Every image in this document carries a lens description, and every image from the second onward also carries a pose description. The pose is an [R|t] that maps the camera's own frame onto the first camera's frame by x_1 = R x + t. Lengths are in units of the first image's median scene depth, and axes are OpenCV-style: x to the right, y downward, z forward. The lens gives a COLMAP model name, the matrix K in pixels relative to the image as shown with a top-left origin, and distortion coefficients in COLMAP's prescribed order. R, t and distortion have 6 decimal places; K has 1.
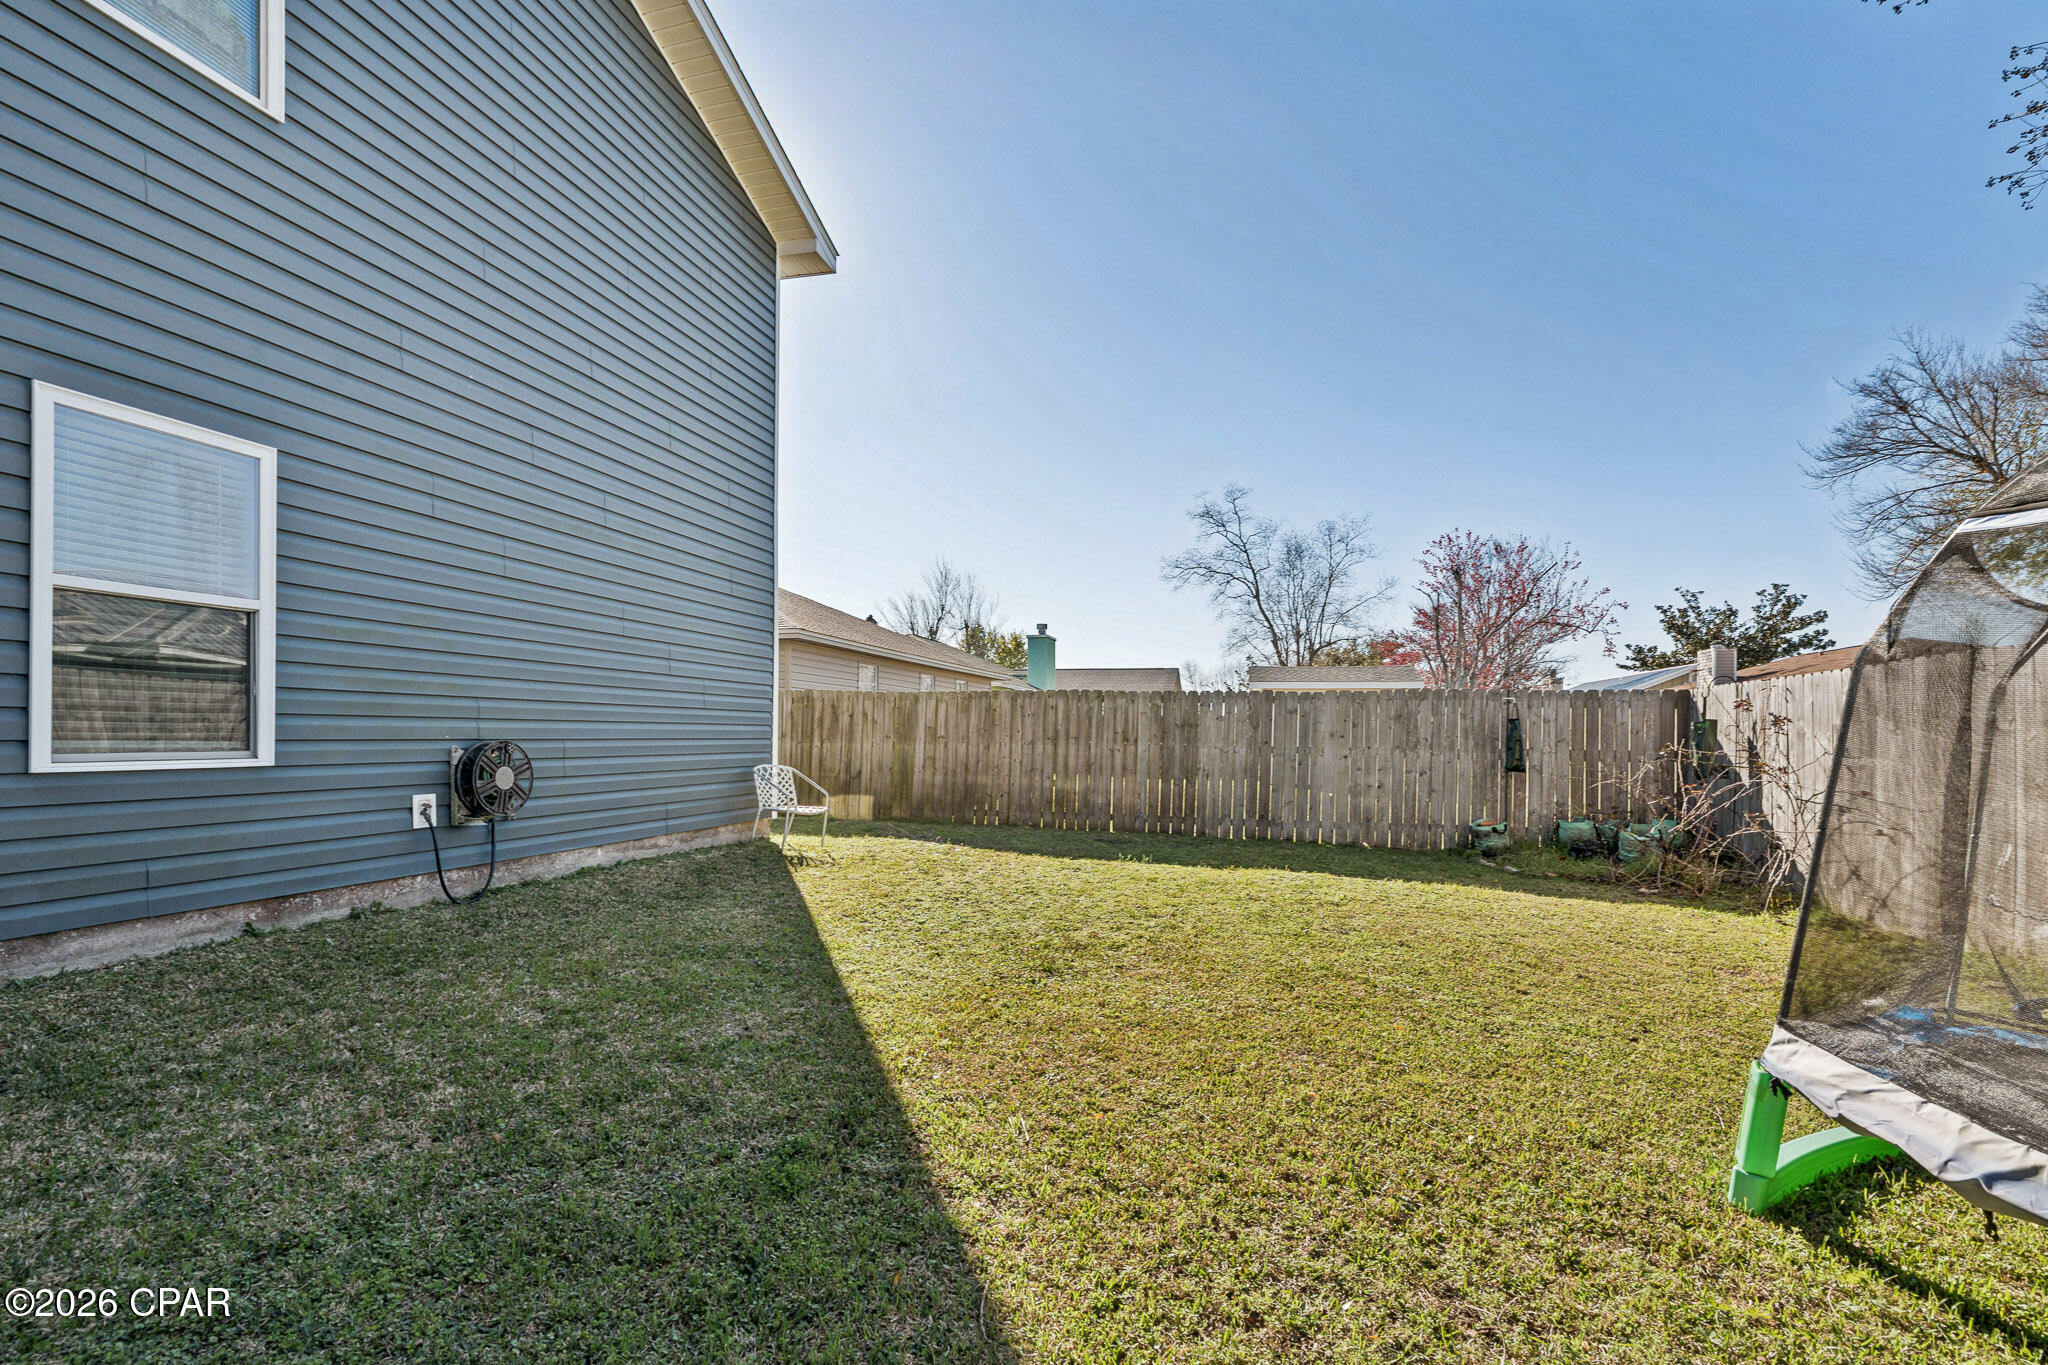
lens RADIAL K [[927.2, 0, 1057.5], [0, 927.2, 759.5], [0, 0, 1]] dist [-0.007480, 0.002262]
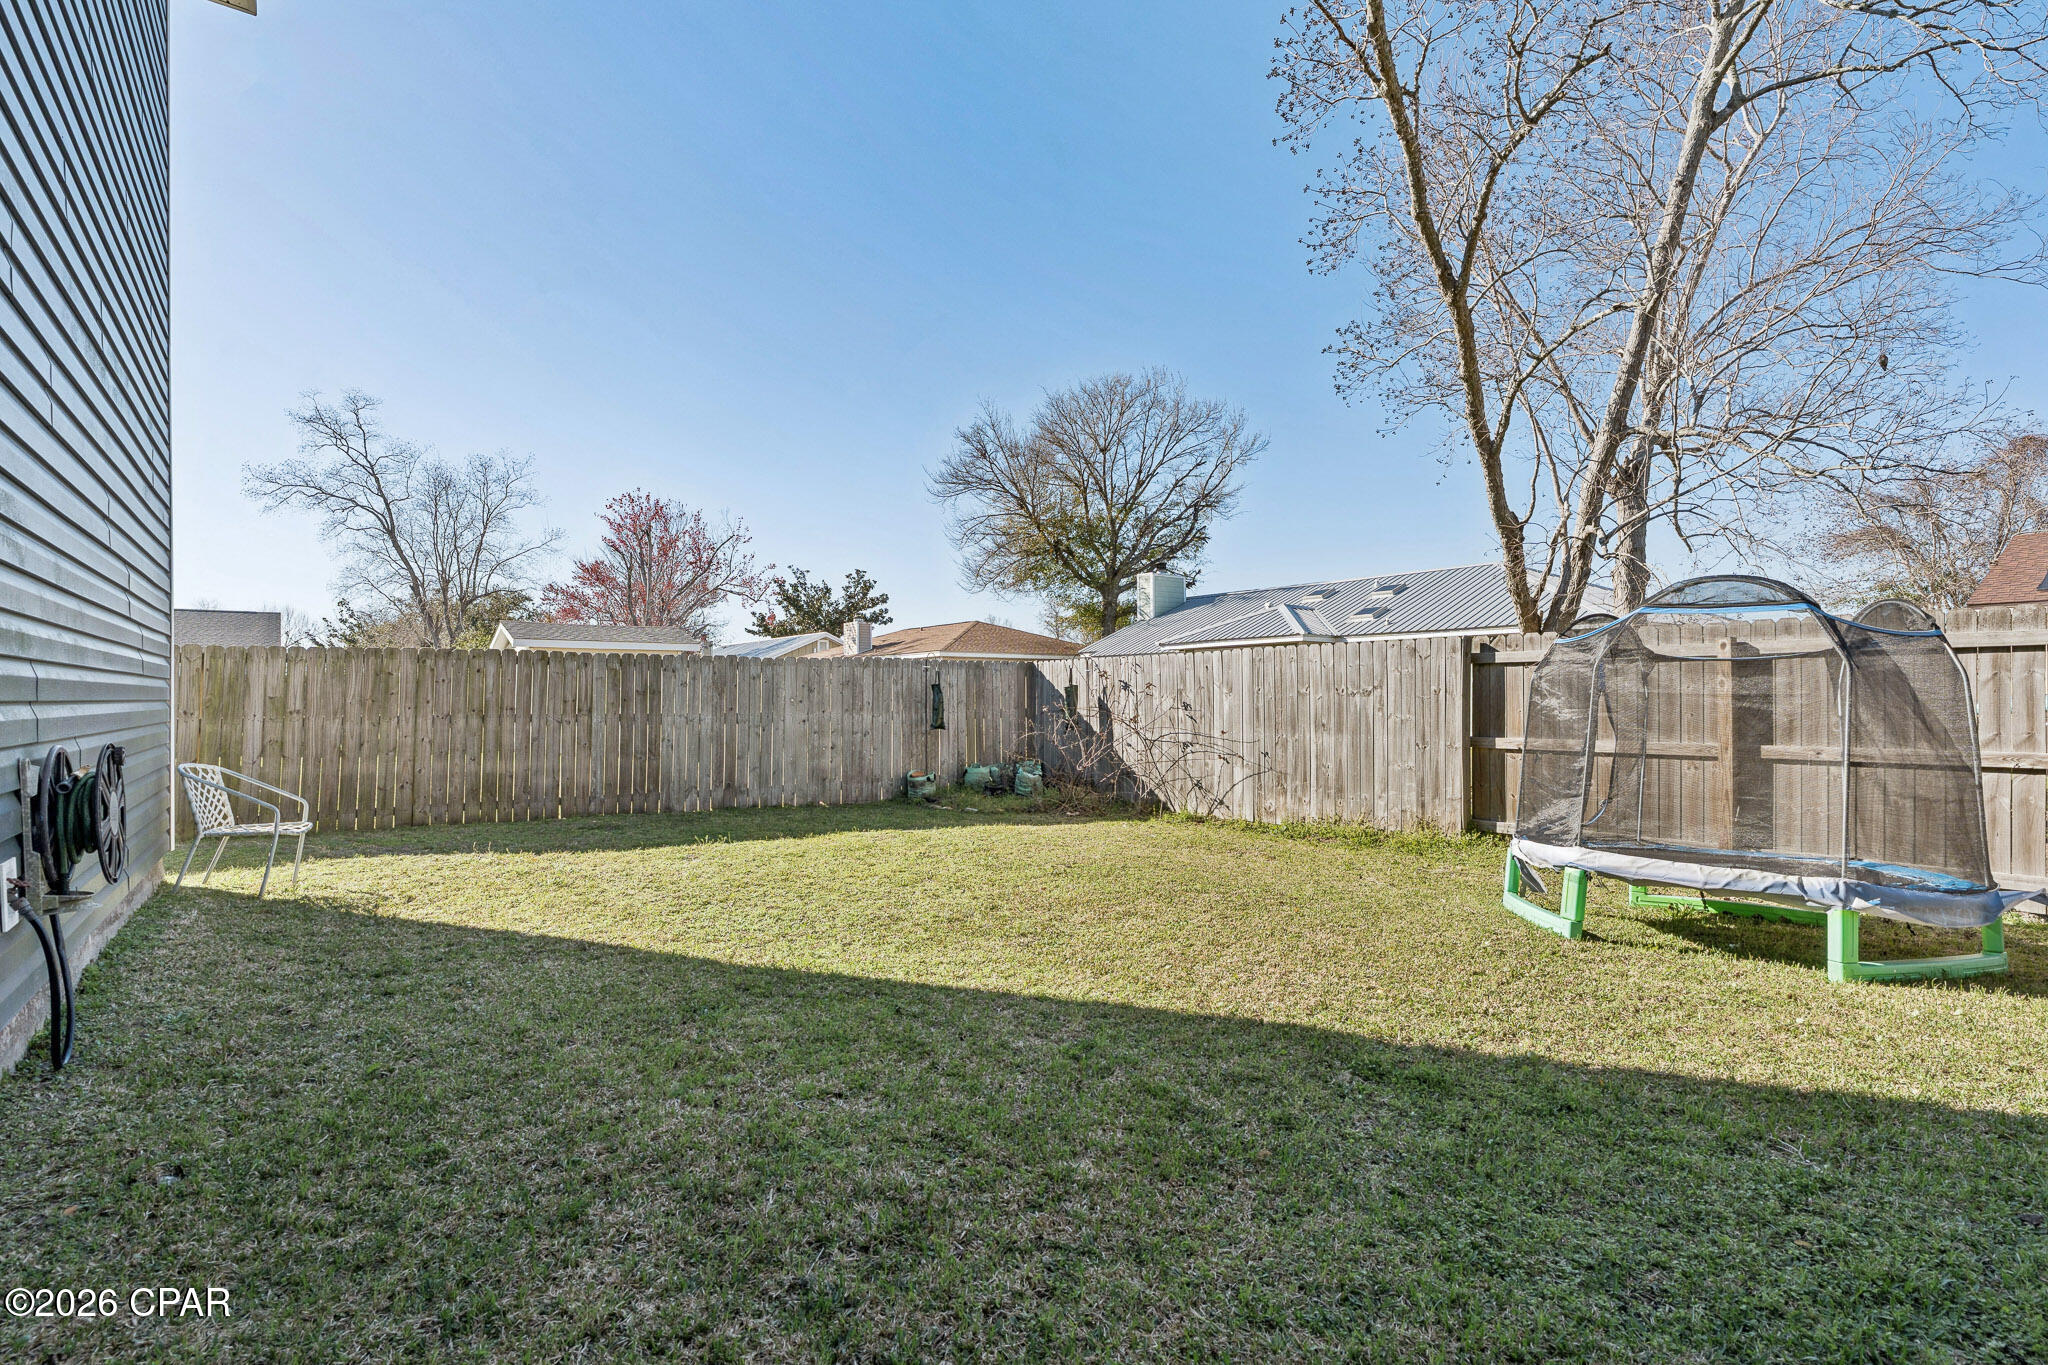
lens RADIAL K [[927.2, 0, 1061.5], [0, 927.2, 705.9], [0, 0, 1]] dist [-0.007480, 0.002262]
pose [[0.640295, -0.020789, 0.767848, -0.296605], [0.031805, 0.999494, 0.000539, -0.010935], [-0.767470, 0.024076, 0.640632, 0.111190]]
